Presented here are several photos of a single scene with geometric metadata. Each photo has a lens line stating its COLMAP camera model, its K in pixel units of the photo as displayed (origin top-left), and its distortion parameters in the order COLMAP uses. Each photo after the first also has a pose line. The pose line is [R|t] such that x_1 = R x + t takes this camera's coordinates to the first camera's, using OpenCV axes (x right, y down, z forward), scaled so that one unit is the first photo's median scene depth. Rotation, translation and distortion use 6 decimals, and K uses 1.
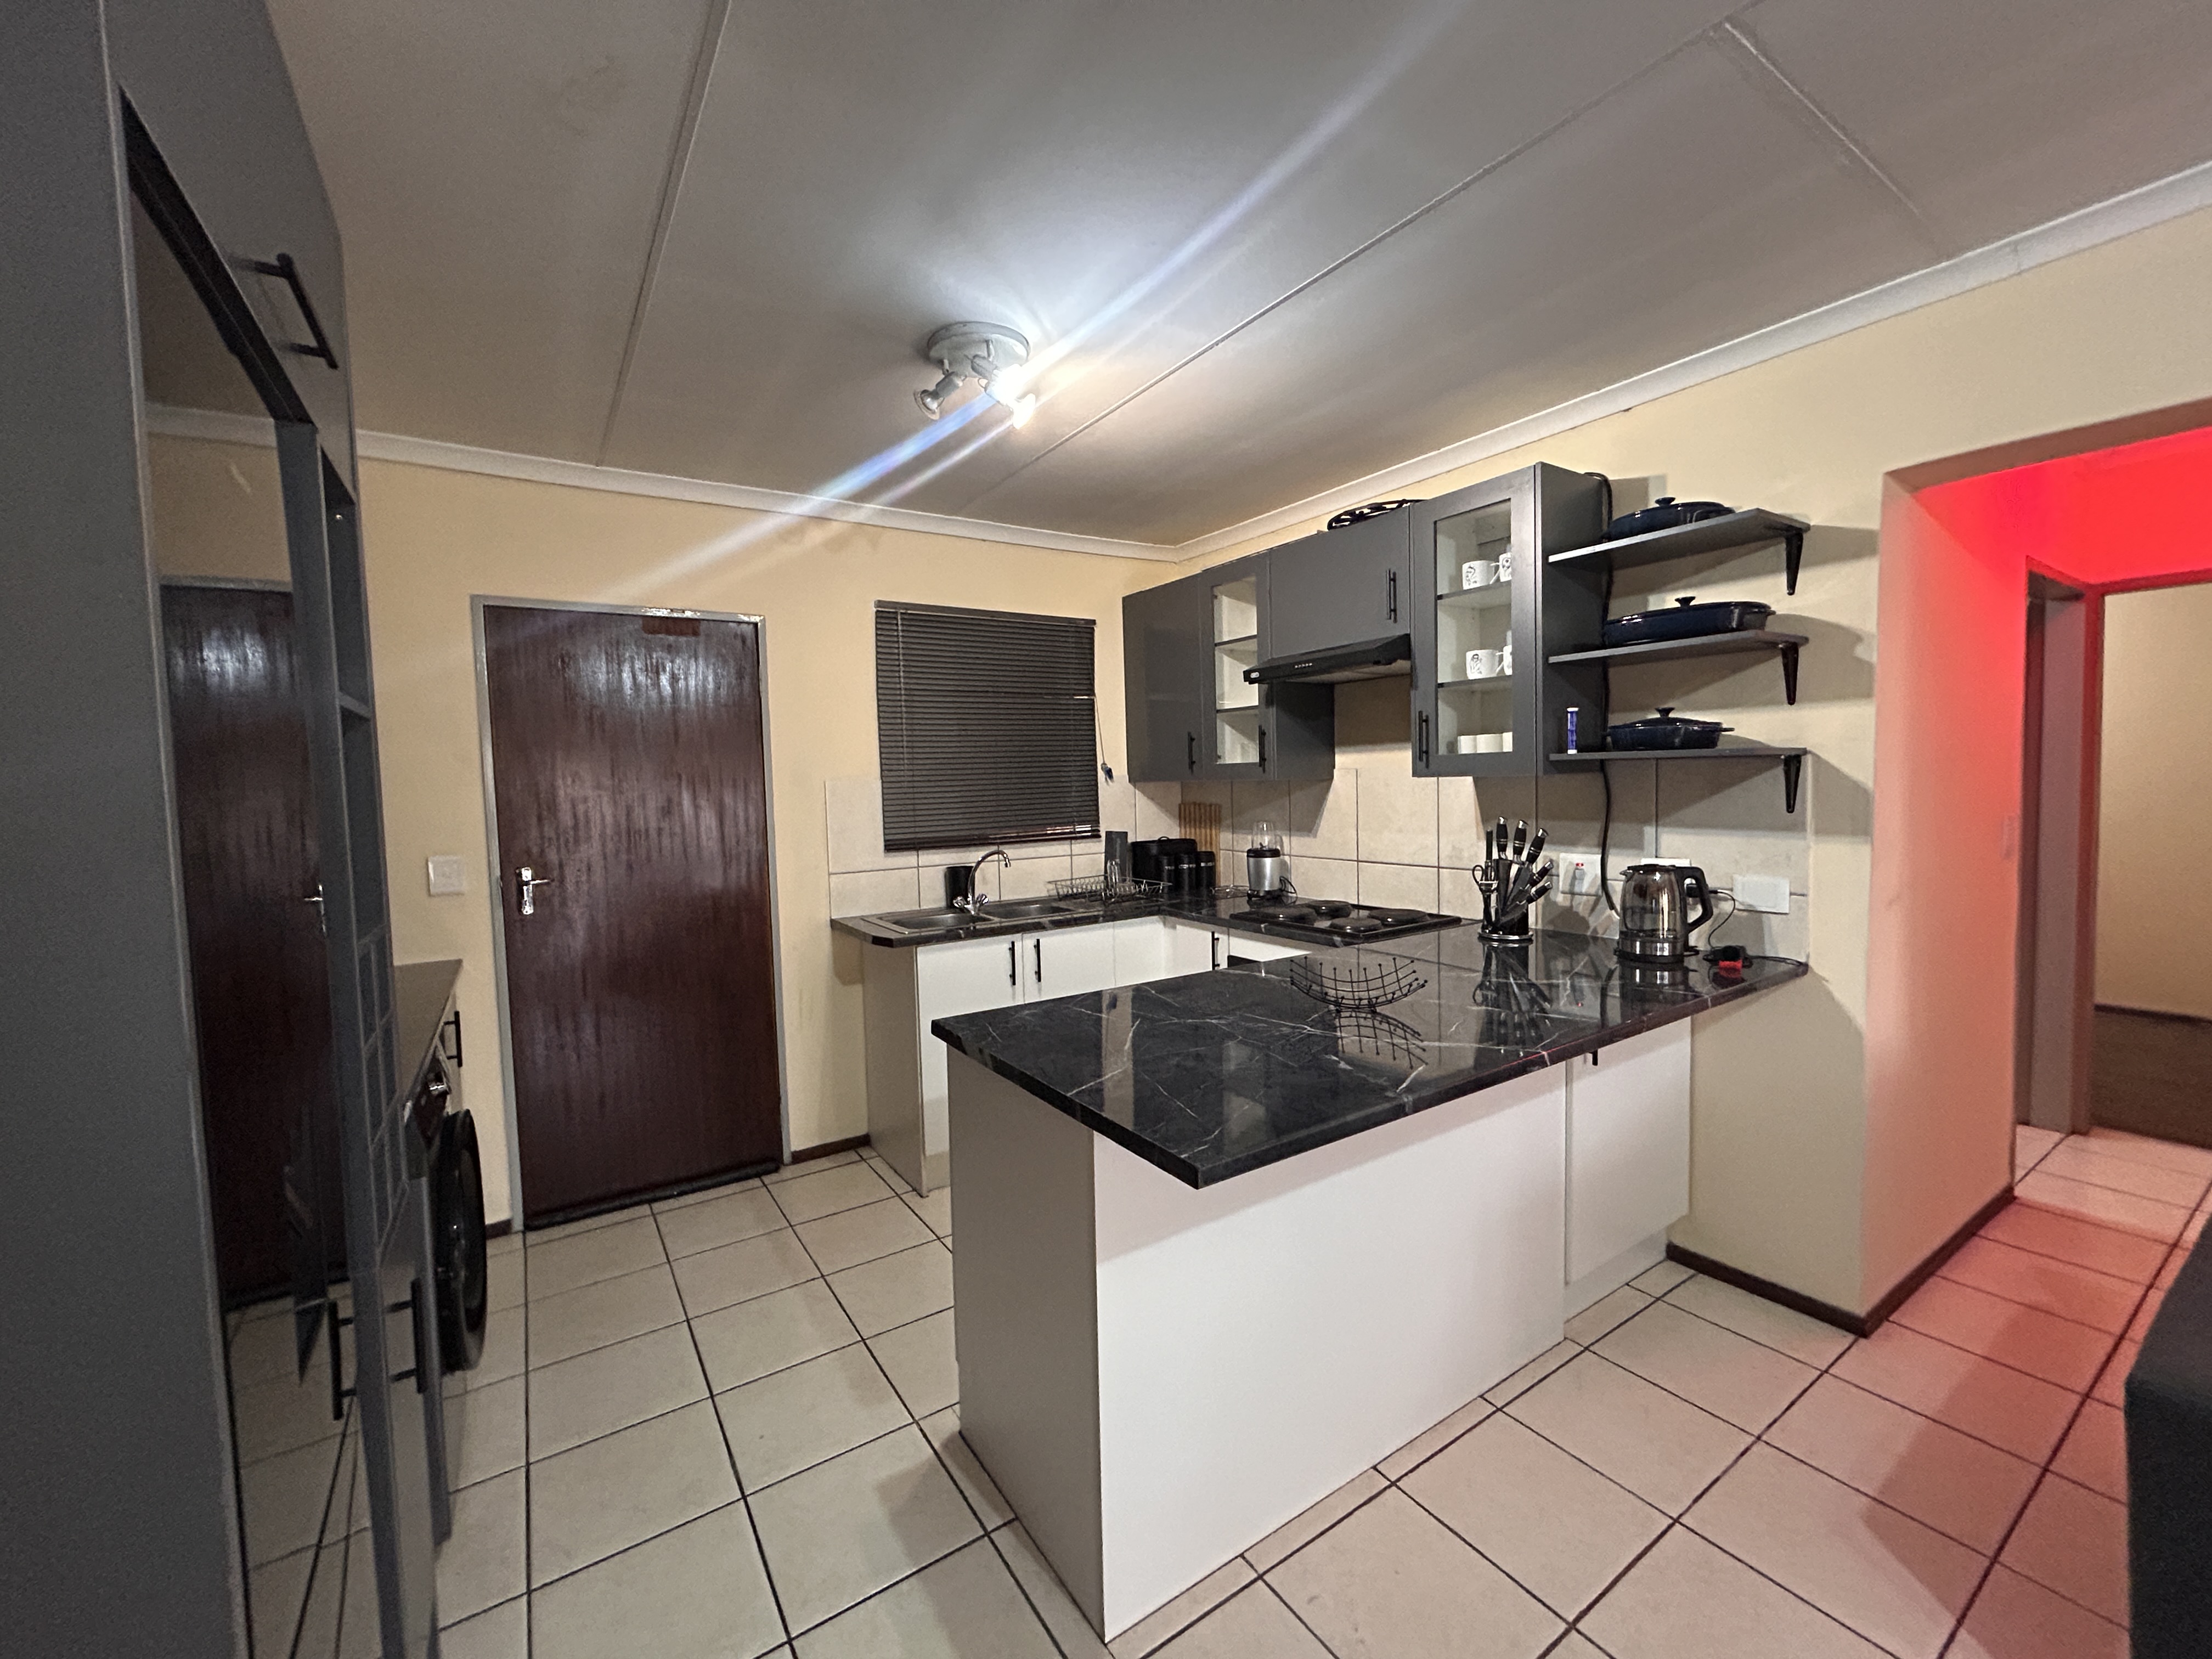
lens RADIAL K [[887.3, 0, 1104.2], [0, 887.3, 827.3], [0, 0, 1]] dist [-0.001530, 0.000749]
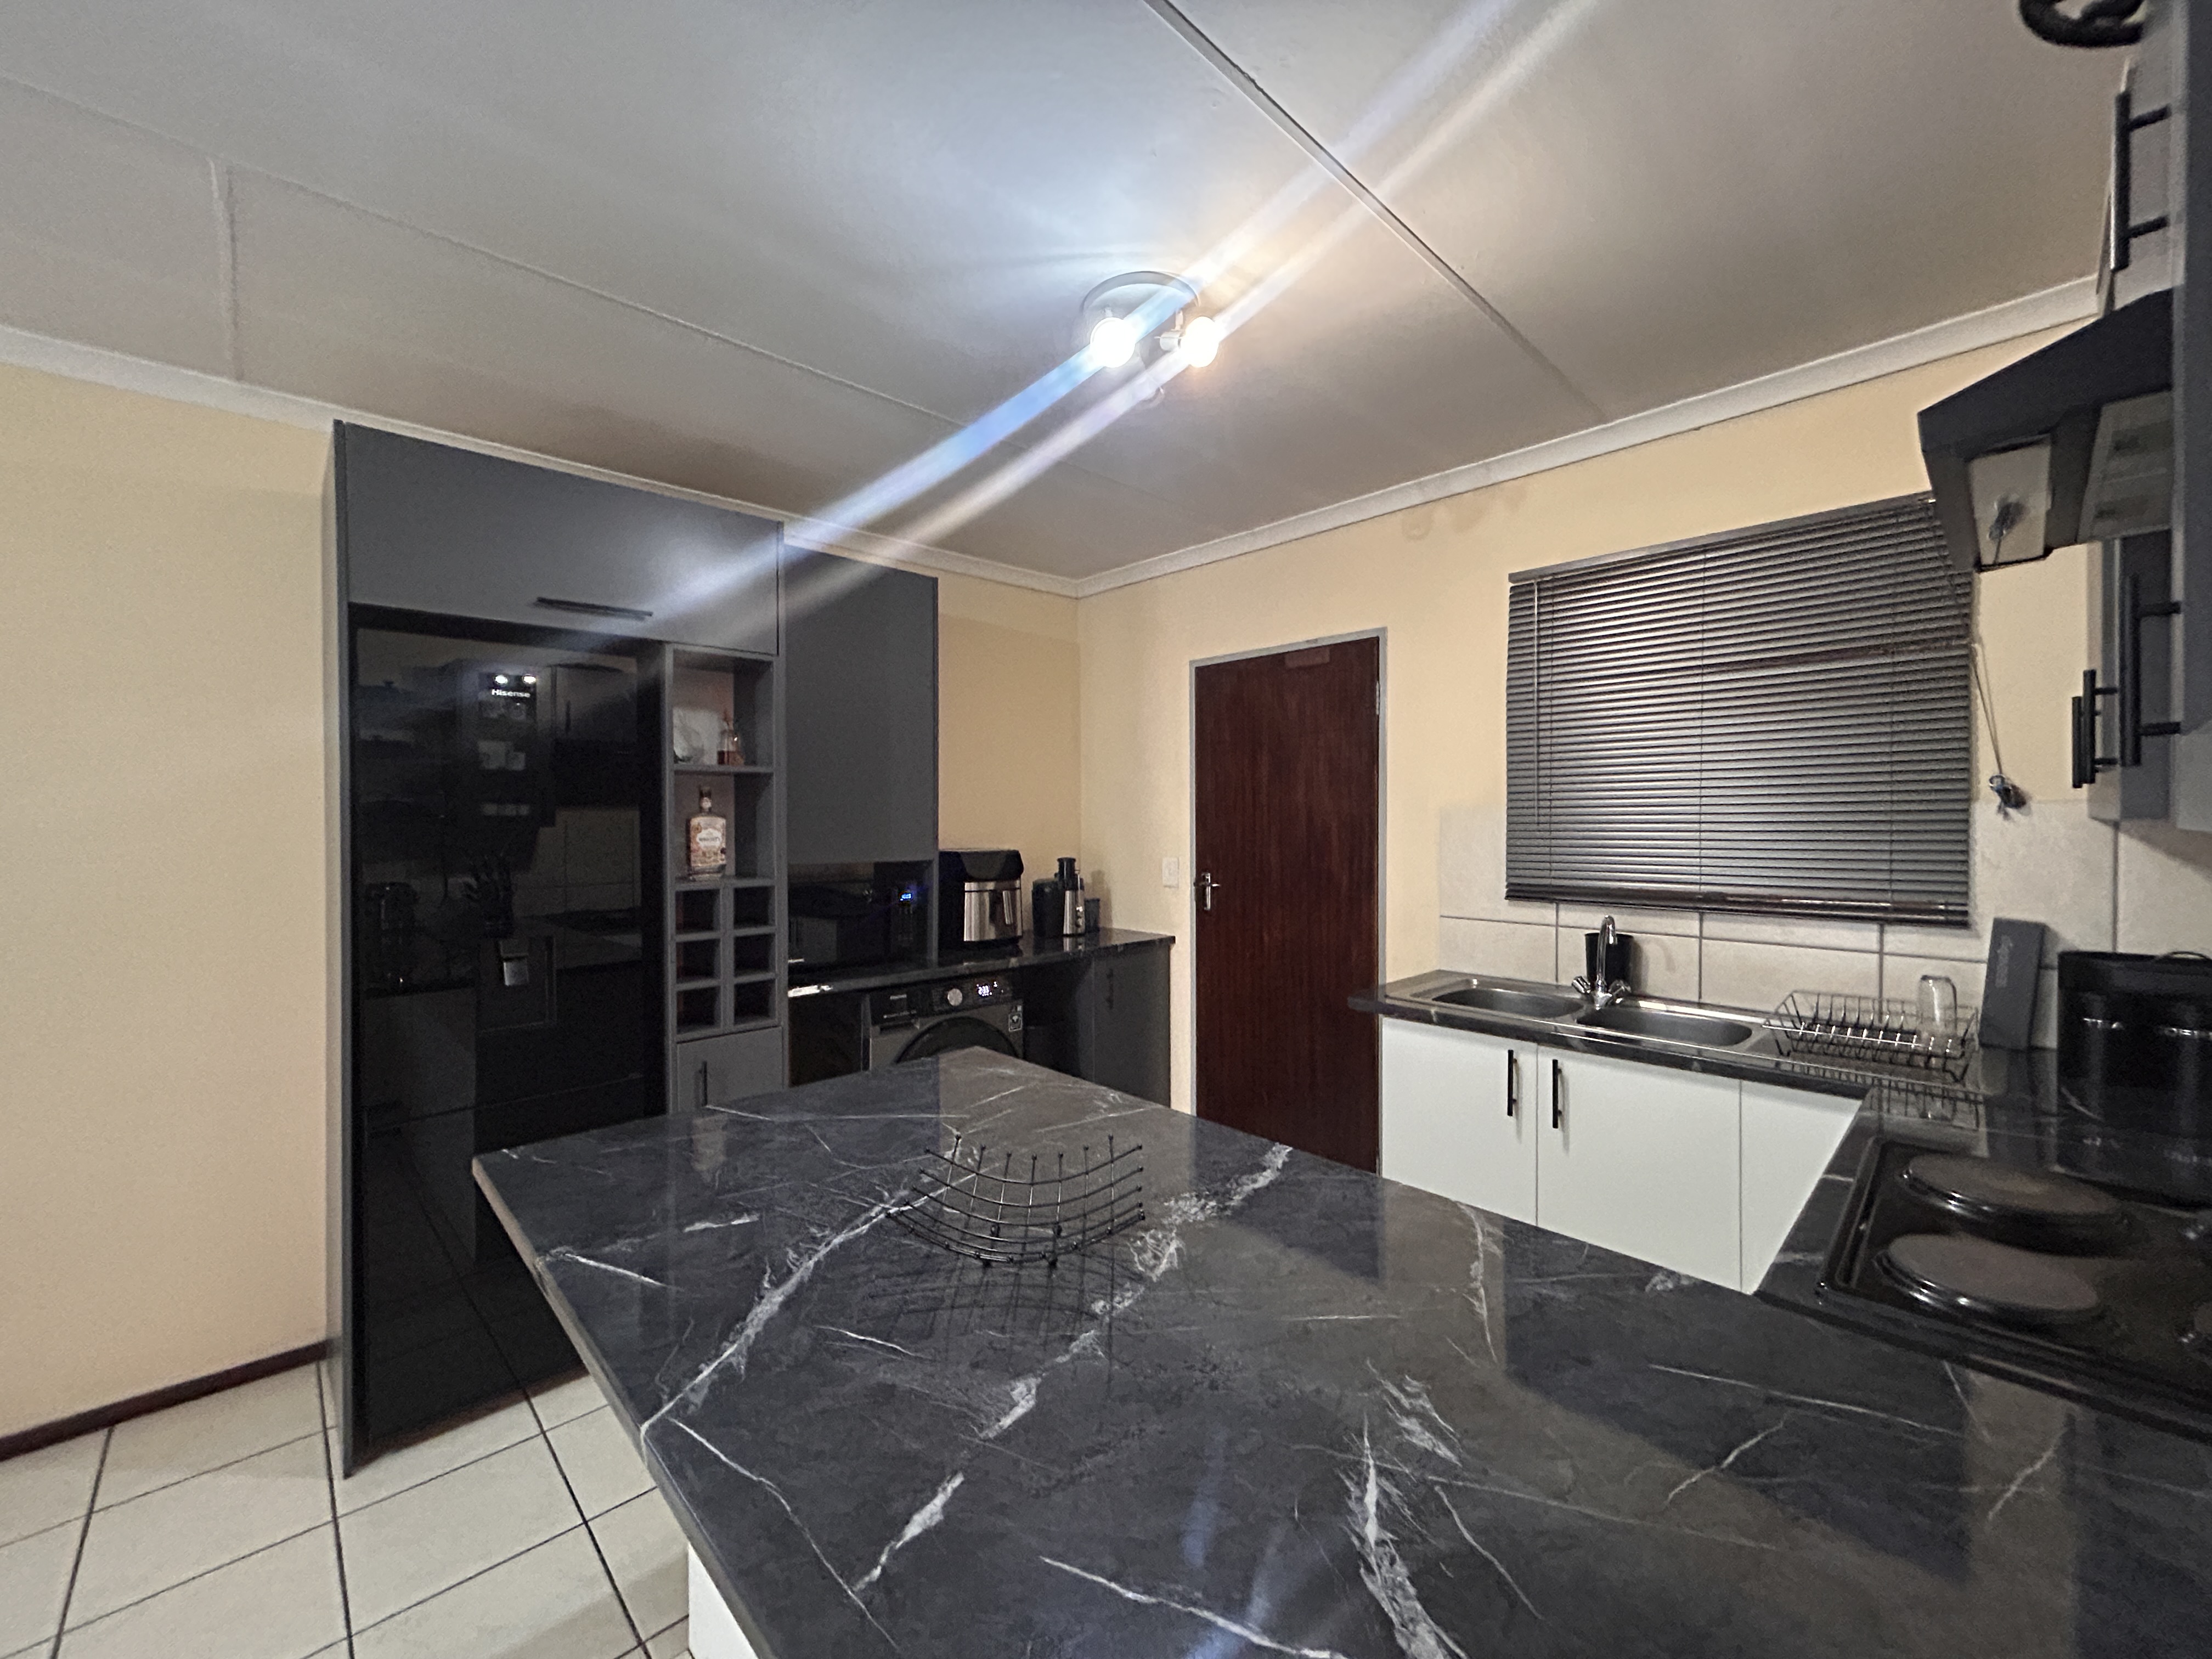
lens RADIAL K [[887.3, 0, 1113.4], [0, 887.3, 826.3], [0, 0, 1]] dist [-0.001530, 0.000749]
pose [[0.181196, 0.037458, -0.982733, 0.554832], [-0.054980, 0.998097, 0.027906, -0.046718], [0.981909, 0.048974, 0.182911, 0.647193]]
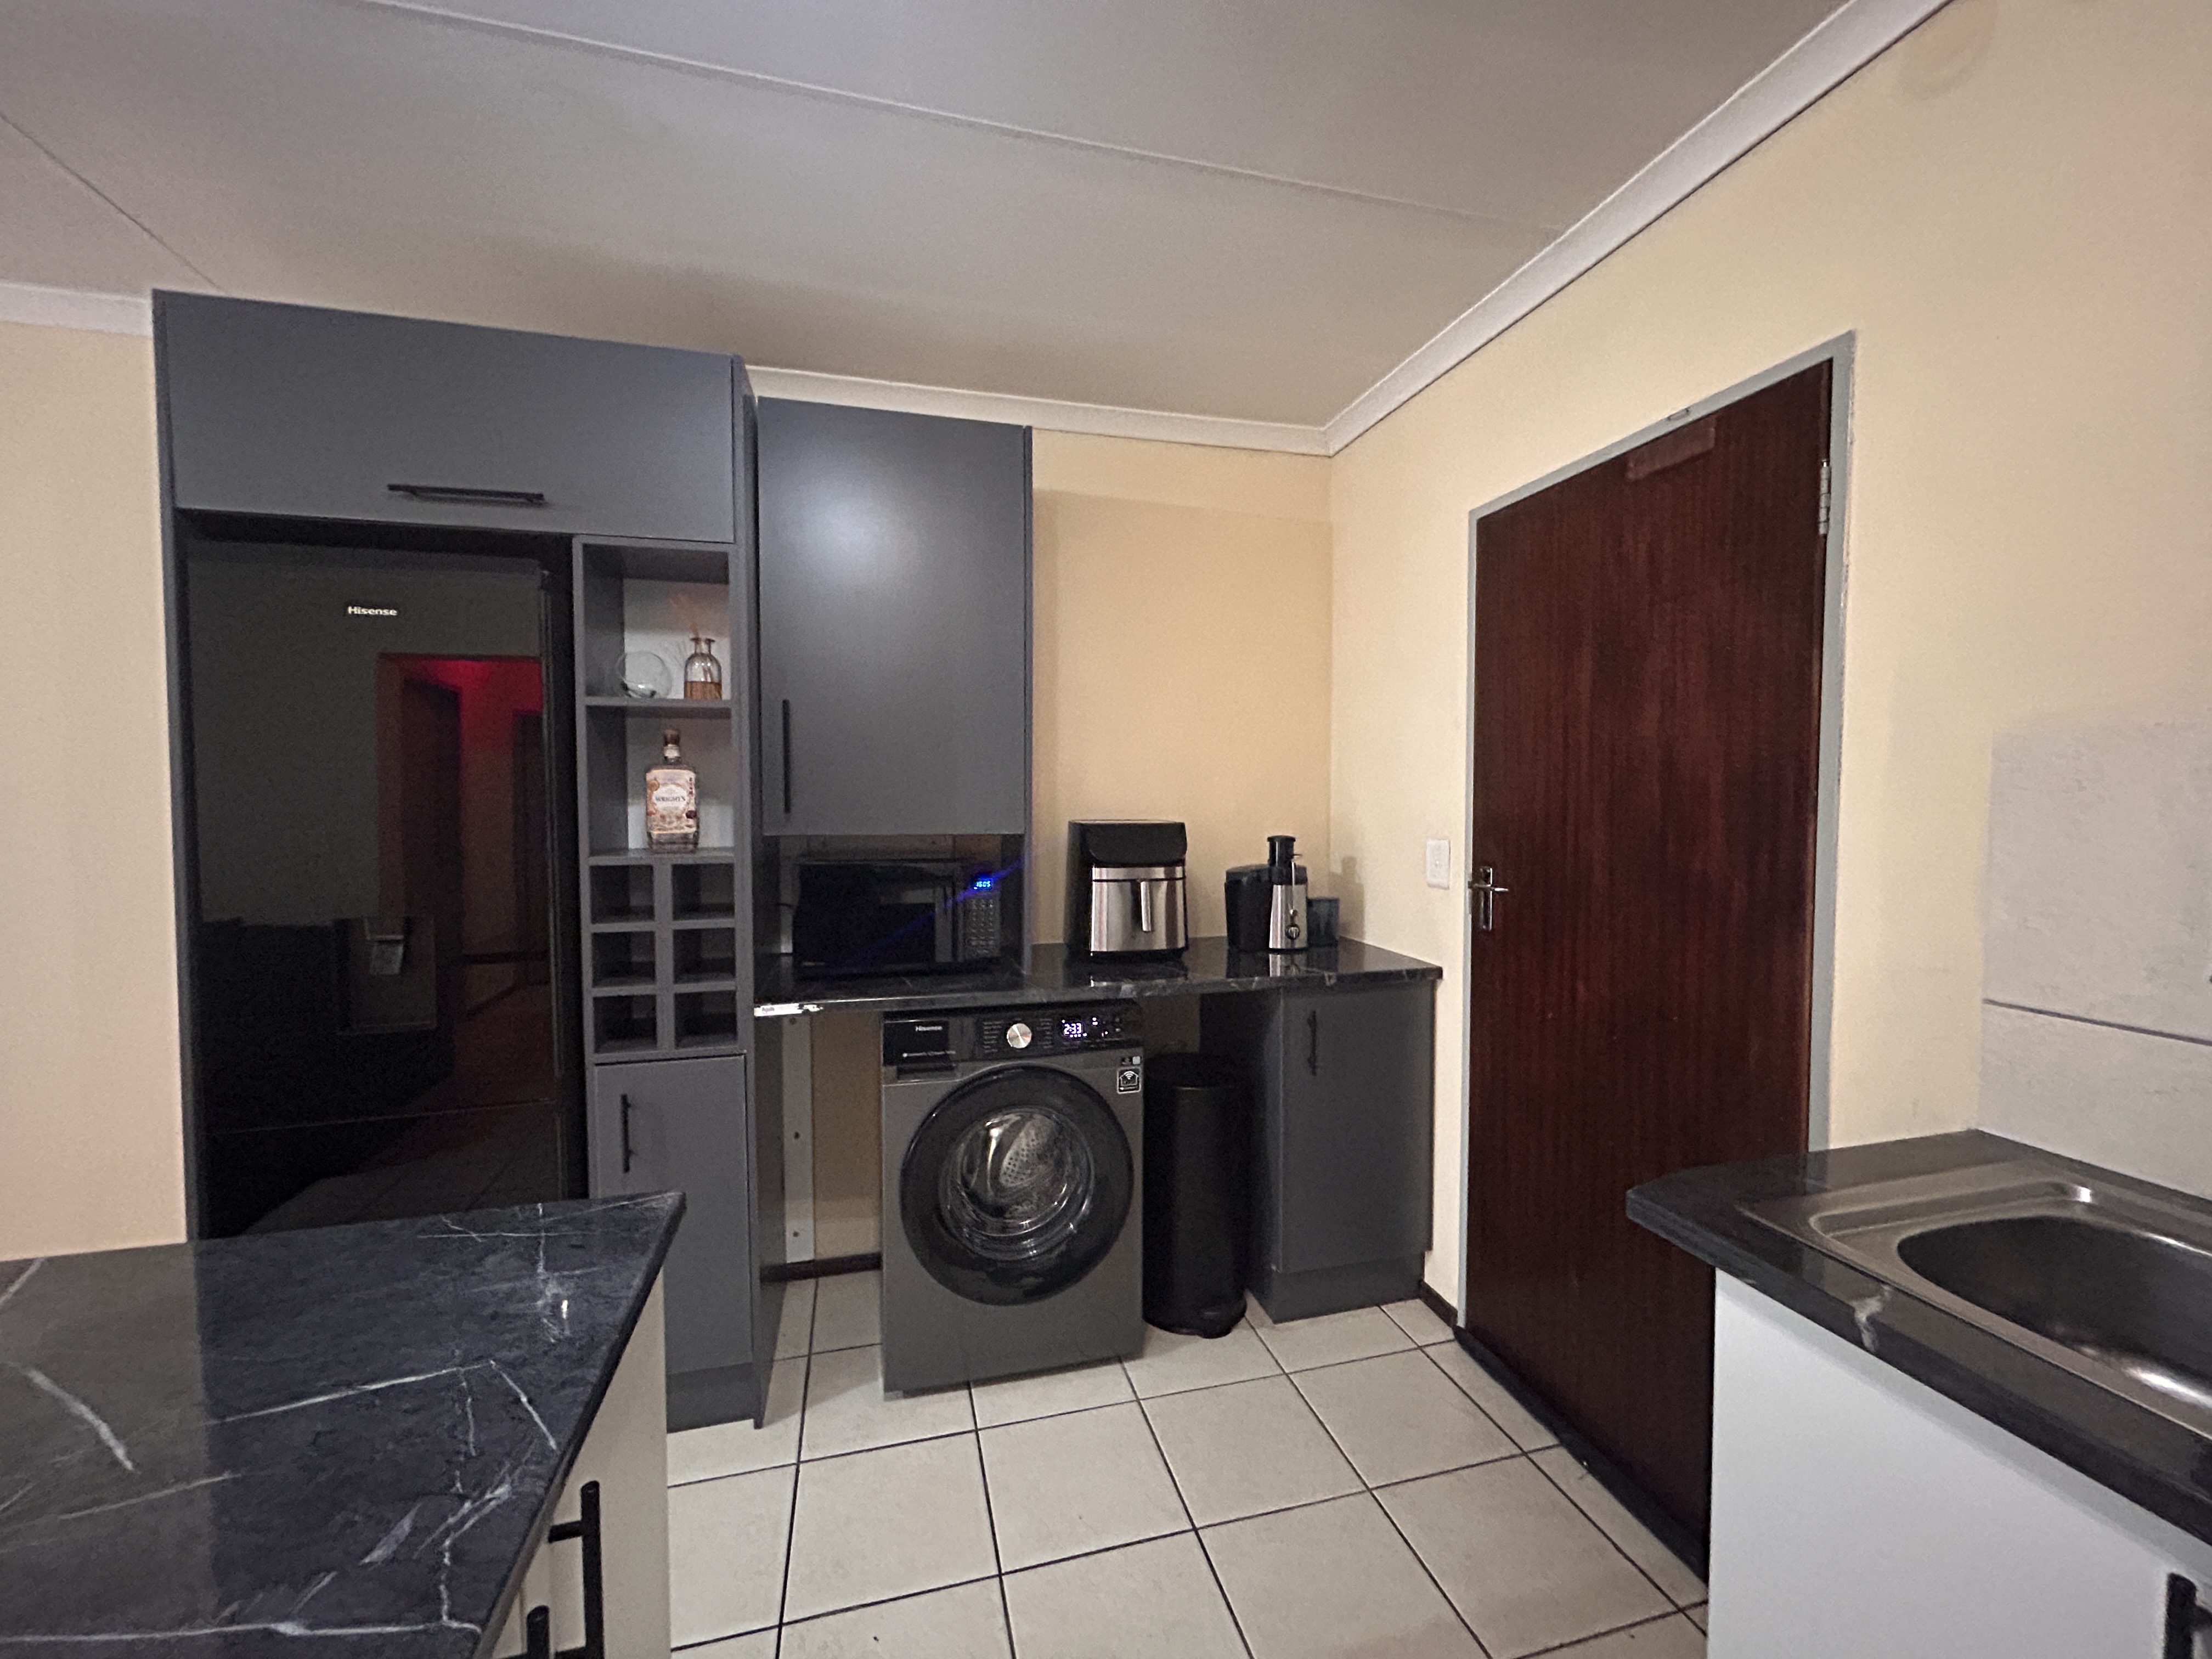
lens RADIAL K [[887.3, 0, 1116.1], [0, 887.3, 822.7], [0, 0, 1]] dist [-0.001530, 0.000749]
pose [[-0.317902, 0.058130, -0.946340, 0.140855], [-0.040203, 0.996395, 0.074710, -0.032599], [0.947271, 0.061796, -0.314419, 0.947768]]
